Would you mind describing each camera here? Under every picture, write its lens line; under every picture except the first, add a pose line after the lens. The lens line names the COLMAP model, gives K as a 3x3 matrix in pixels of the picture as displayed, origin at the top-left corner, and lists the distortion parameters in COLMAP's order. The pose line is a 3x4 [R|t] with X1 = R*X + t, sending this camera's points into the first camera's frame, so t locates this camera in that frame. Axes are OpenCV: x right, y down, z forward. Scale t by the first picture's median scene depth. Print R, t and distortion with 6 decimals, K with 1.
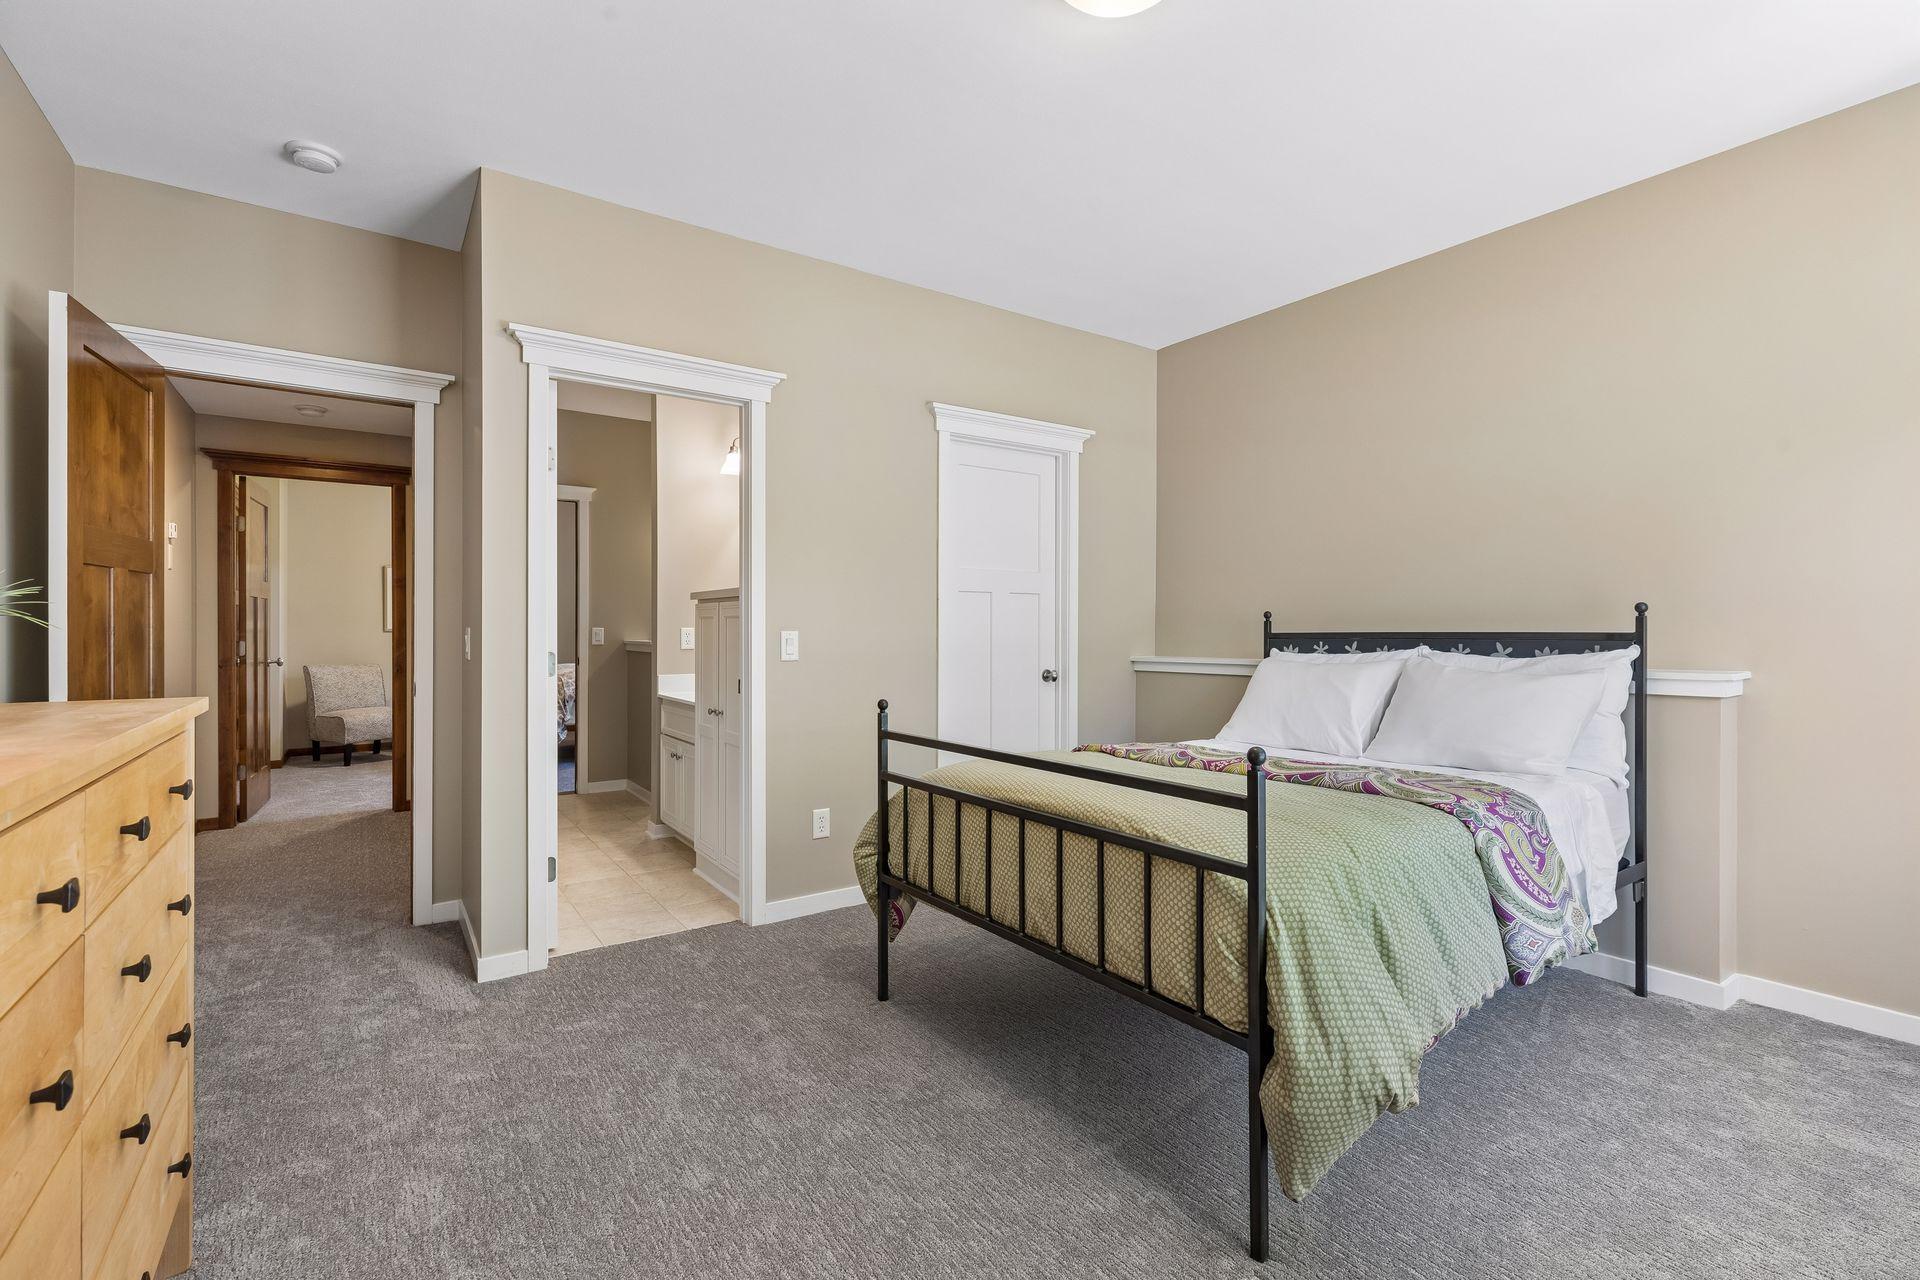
lens RADIAL K [[864.3, 0, 975.1], [0, 864.3, 634.6], [0, 0, 1]] dist [-0.000645, -0.000003]
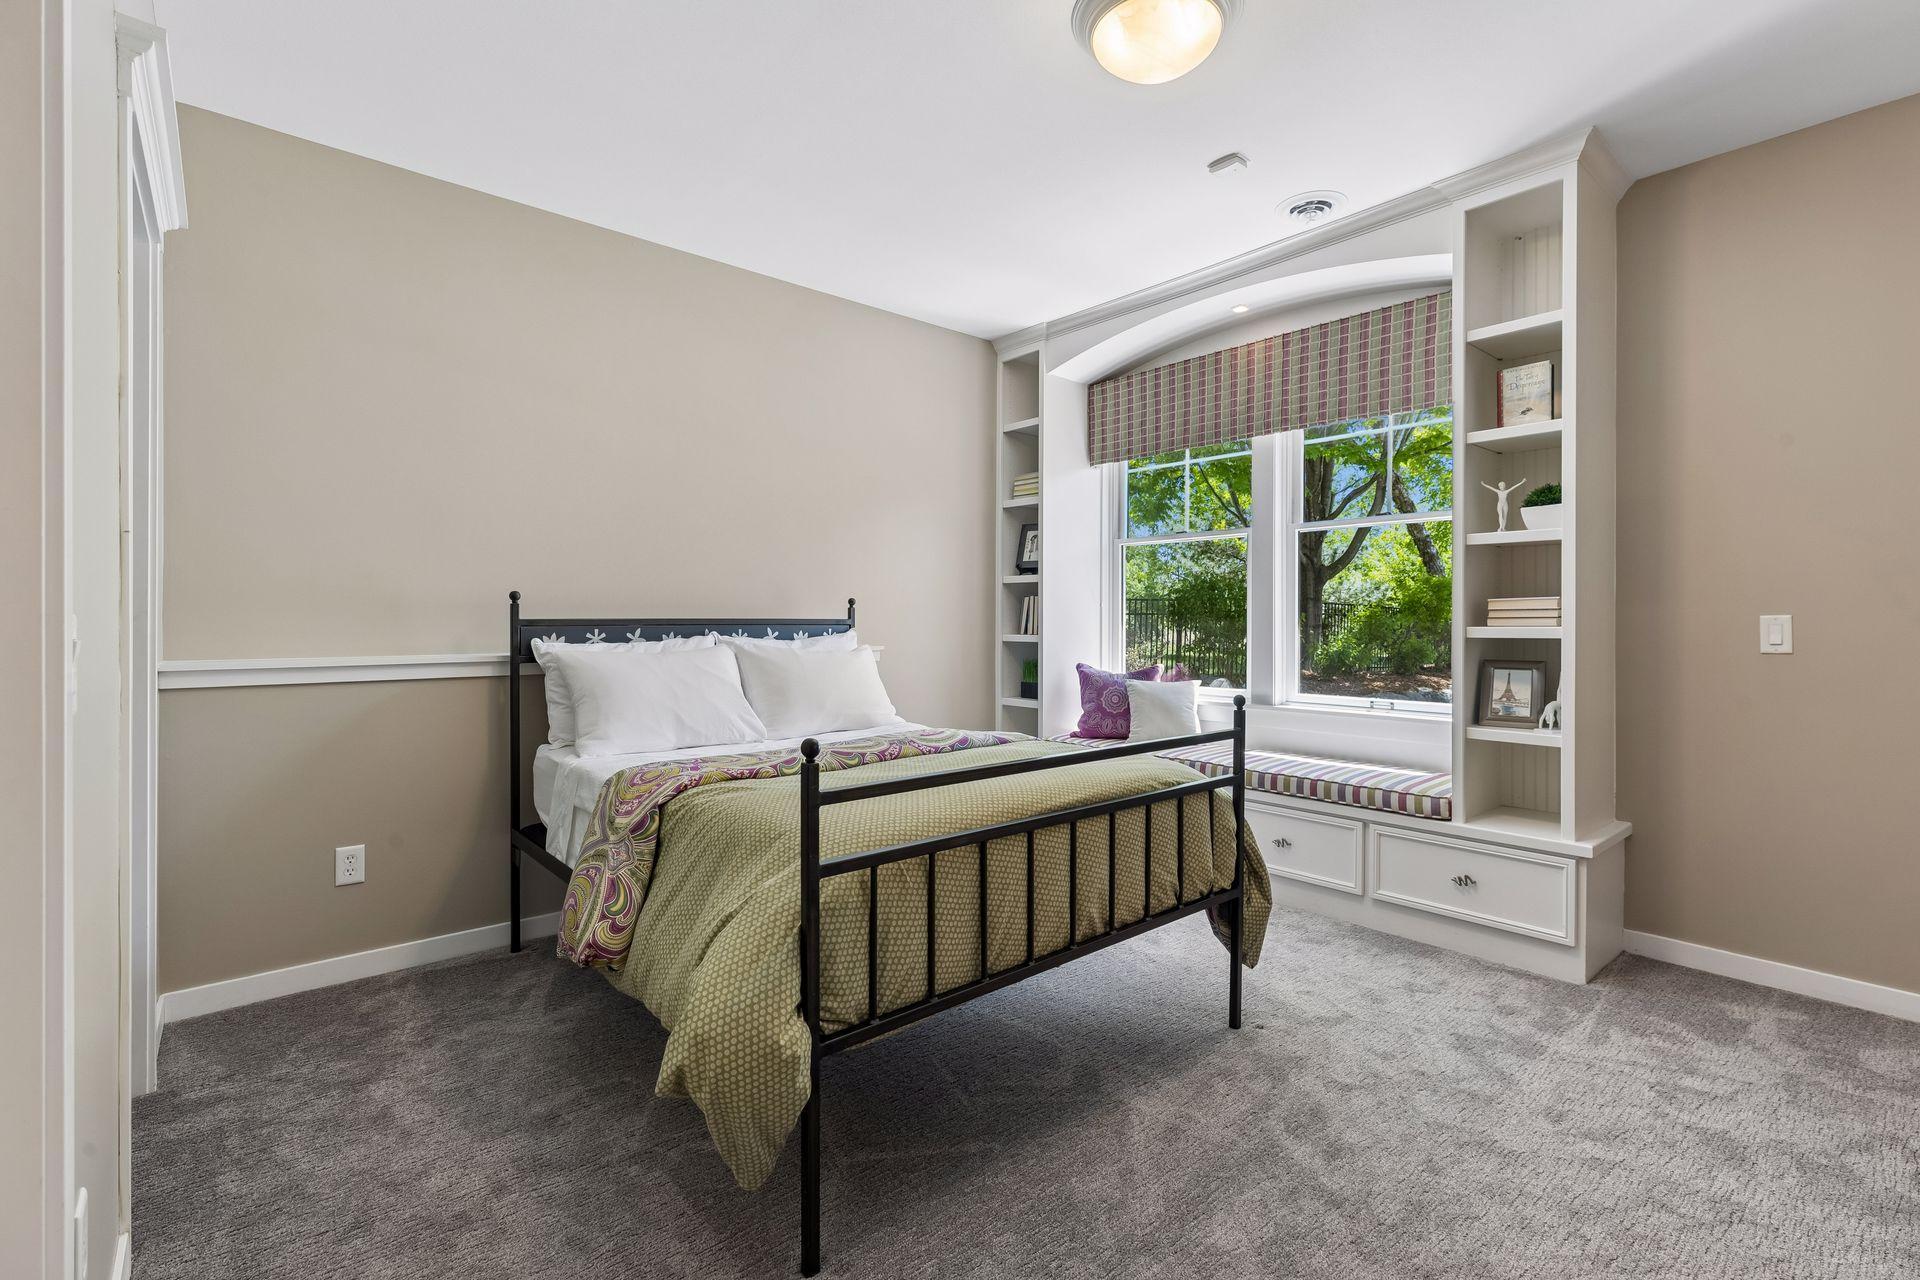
lens RADIAL K [[864.3, 0, 975.6], [0, 864.3, 627.8], [0, 0, 1]] dist [-0.000645, -0.000003]
pose [[-0.095173, -0.009594, 0.995415, -0.589068], [0.001996, 0.999950, 0.009828, -0.001282], [-0.995459, 0.002923, -0.095149, 0.830623]]
